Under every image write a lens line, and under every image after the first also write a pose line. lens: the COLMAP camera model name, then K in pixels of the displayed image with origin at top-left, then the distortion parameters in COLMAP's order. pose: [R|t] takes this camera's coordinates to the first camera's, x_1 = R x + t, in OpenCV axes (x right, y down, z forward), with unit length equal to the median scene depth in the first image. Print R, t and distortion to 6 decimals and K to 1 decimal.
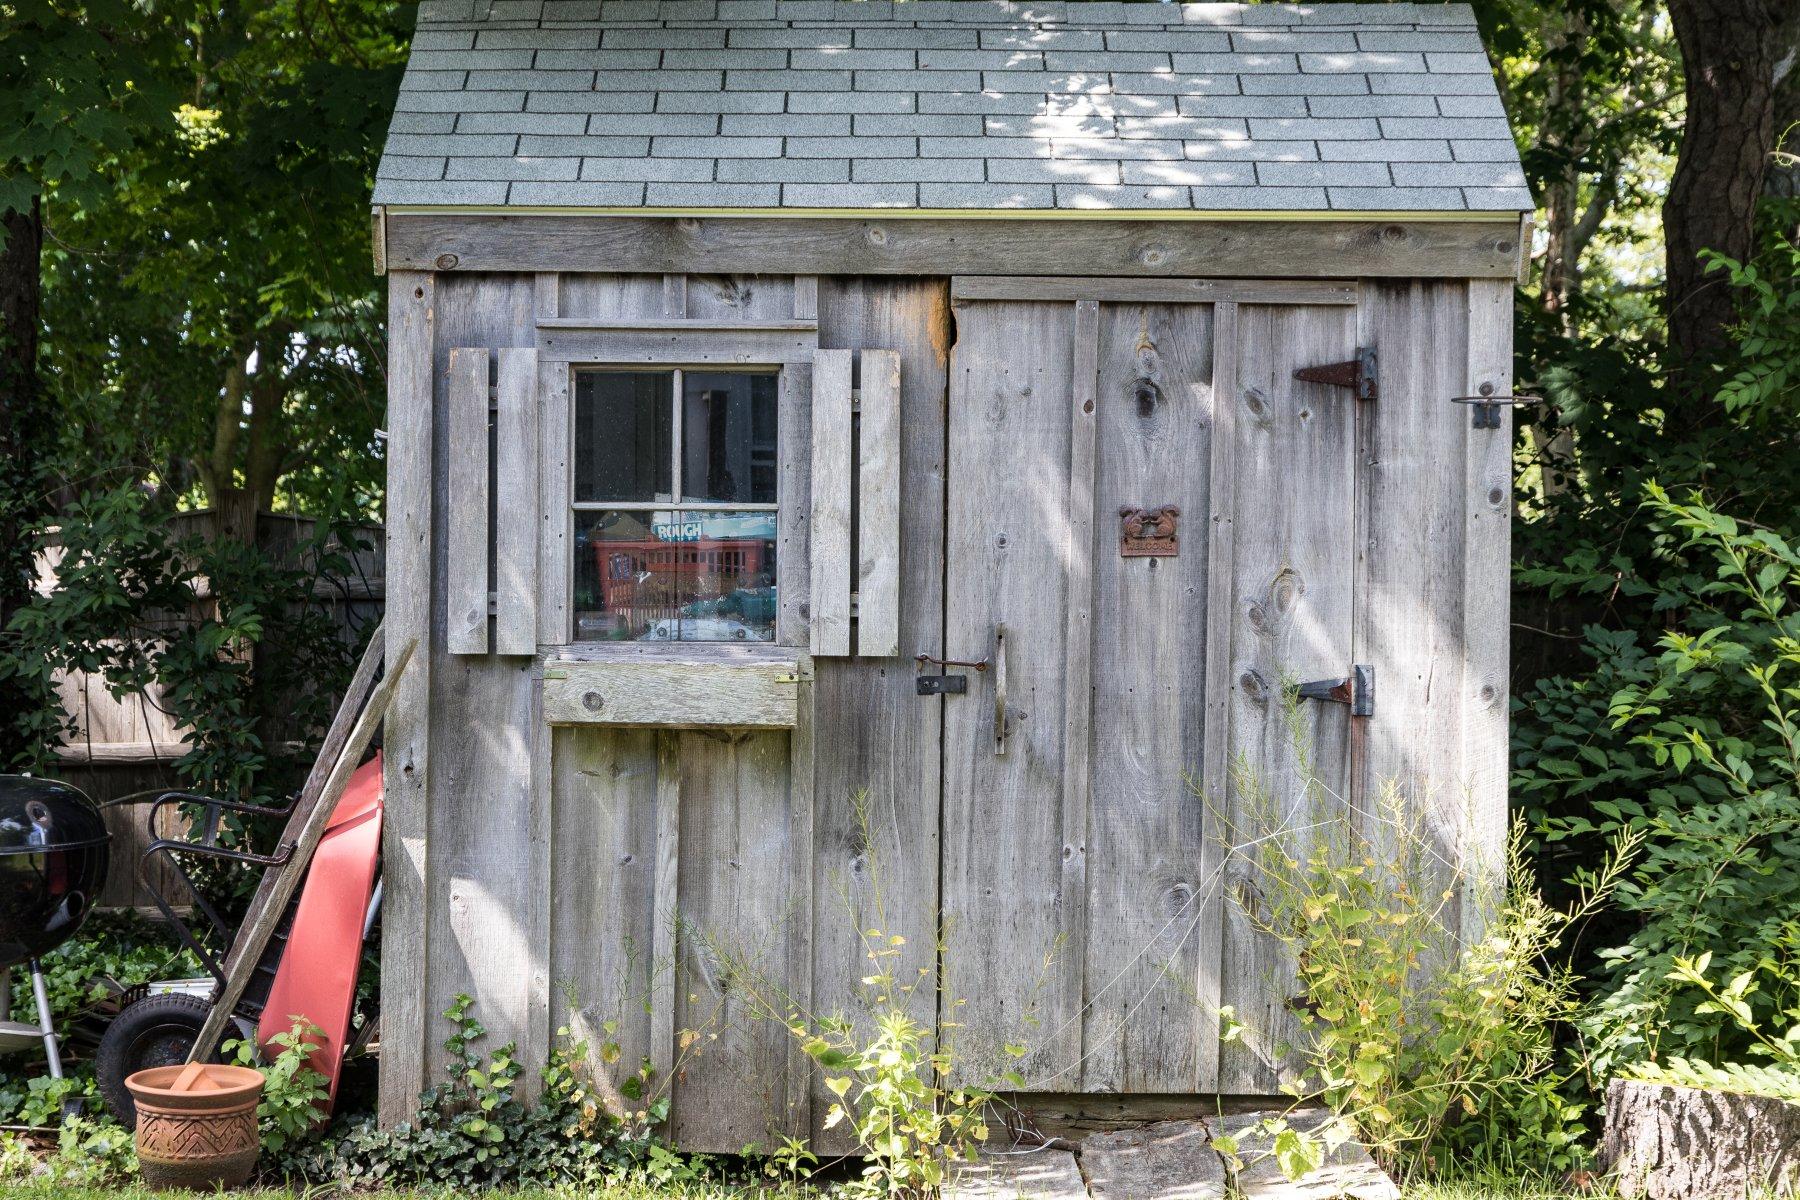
lens RADIAL K [[4298.1, 0, 898.5], [0, 4298.1, 613.4], [0, 0, 1]] dist [-0.063420, 0.000000]
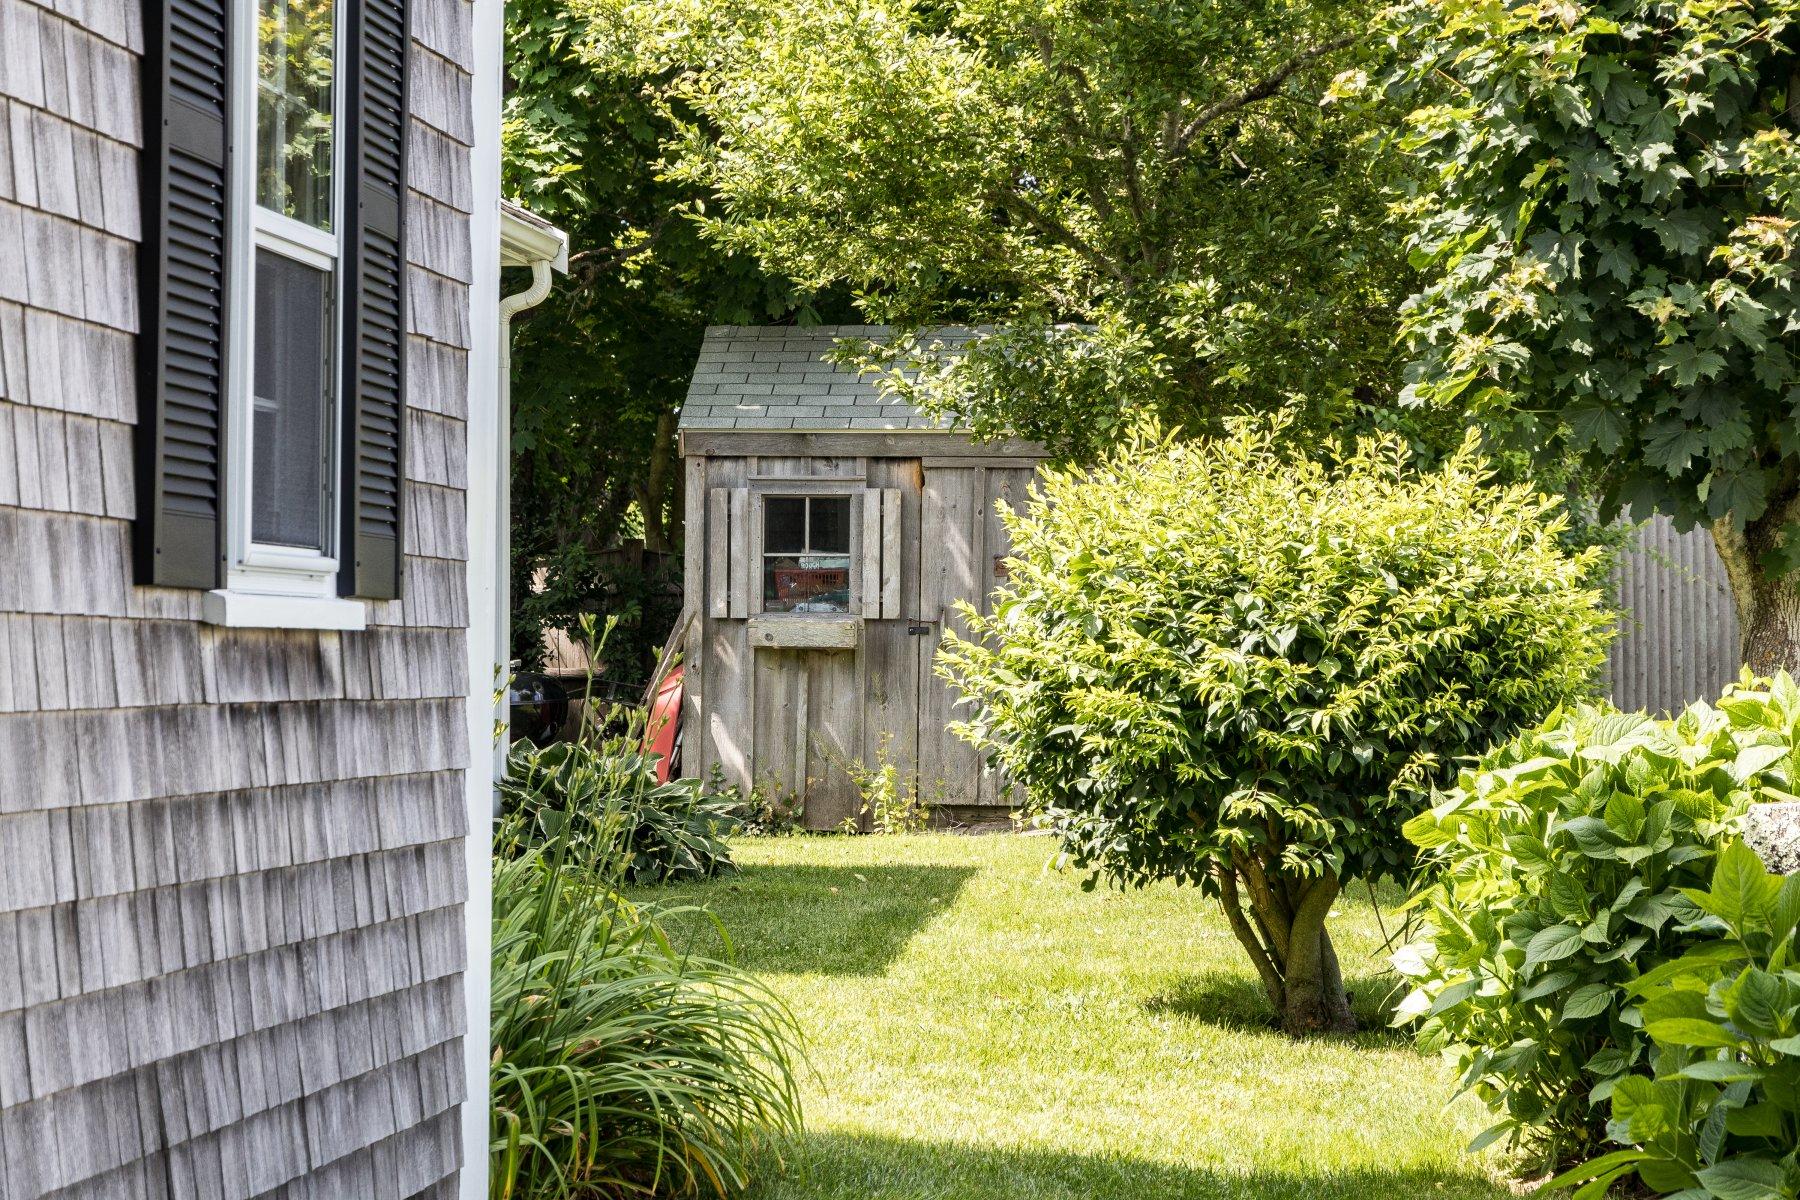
lens RADIAL K [[4379.4, 0, 900.8], [0, 4379.4, 590.8], [0, 0, 1]] dist [0.054654, 0.000000]
pose [[0.994305, 0.000452, -0.106573, 0.255816], [-0.000964, 0.999988, -0.004749, 0.006039], [0.106570, 0.004825, 0.994294, -1.383548]]
